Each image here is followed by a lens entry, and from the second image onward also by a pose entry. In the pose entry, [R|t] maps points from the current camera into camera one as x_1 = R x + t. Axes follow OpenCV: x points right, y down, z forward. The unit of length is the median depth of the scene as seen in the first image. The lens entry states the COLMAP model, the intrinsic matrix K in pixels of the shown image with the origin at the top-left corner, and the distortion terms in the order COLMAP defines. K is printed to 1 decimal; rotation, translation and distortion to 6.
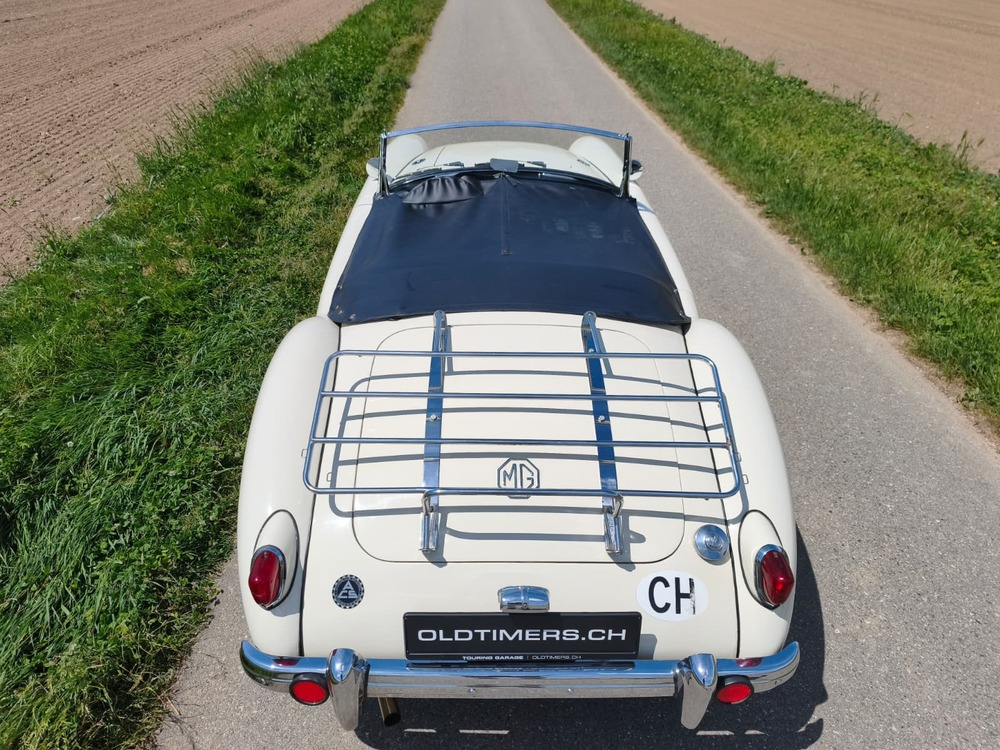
lens RADIAL K [[674.0, 0, 495.7], [0, 674.0, 379.4], [0, 0, 1]] dist [-0.001446, 0.001132]
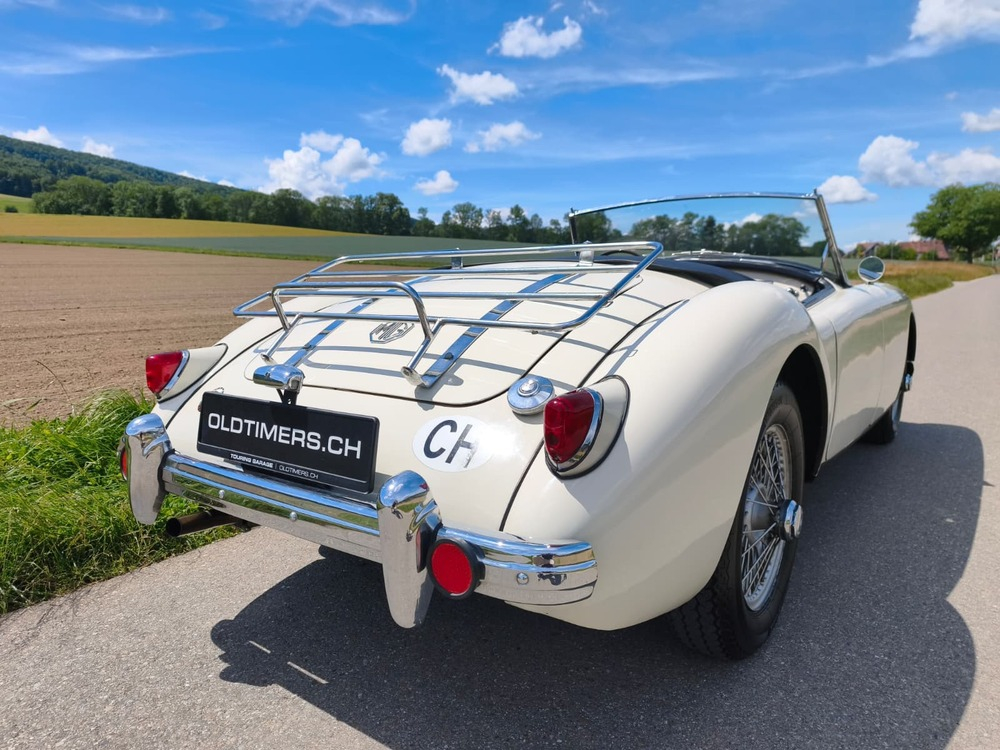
lens RADIAL K [[678.4, 0, 500.3], [0, 678.4, 376.9], [0, 0, 1]] dist [0.001202, -0.004295]
pose [[0.805402, 0.065508, -0.589098, 0.460584], [-0.307990, 0.895420, -0.321505, 0.300499], [0.506429, 0.440377, 0.741348, 0.280040]]
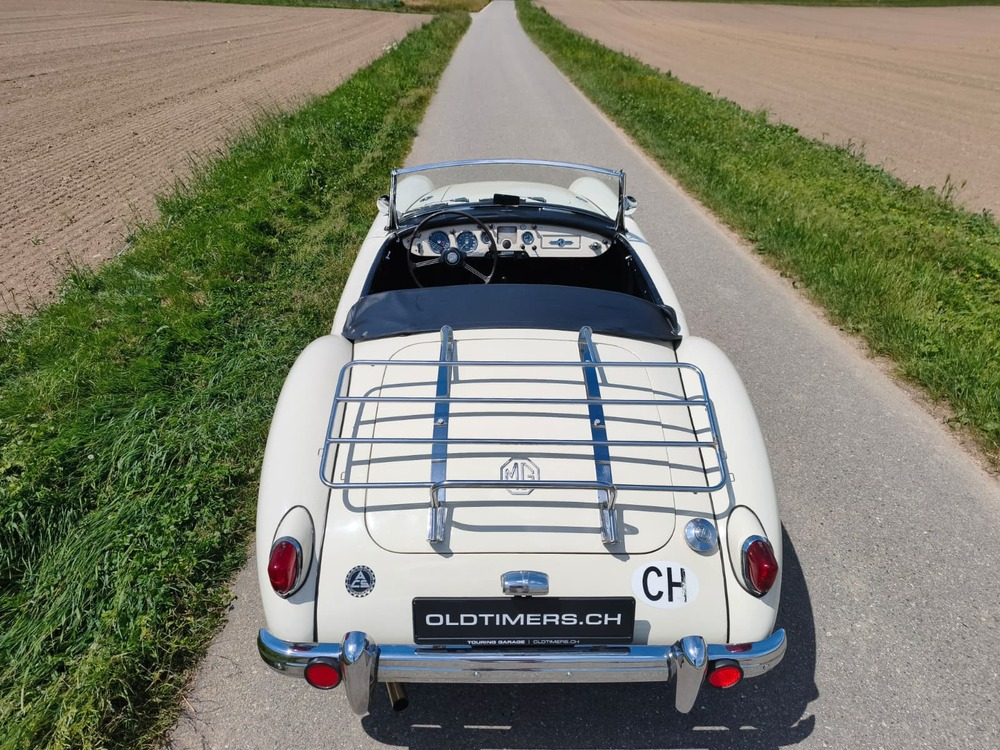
lens RADIAL K [[668.0, 0, 499.7], [0, 668.0, 377.5], [0, 0, 1]] dist [0.005828, -0.004273]
pose [[0.999997, -0.002588, -0.000345, 0.001625], [0.002560, 0.997900, -0.064715, 0.039208], [0.000512, 0.064714, 0.997904, -0.047112]]
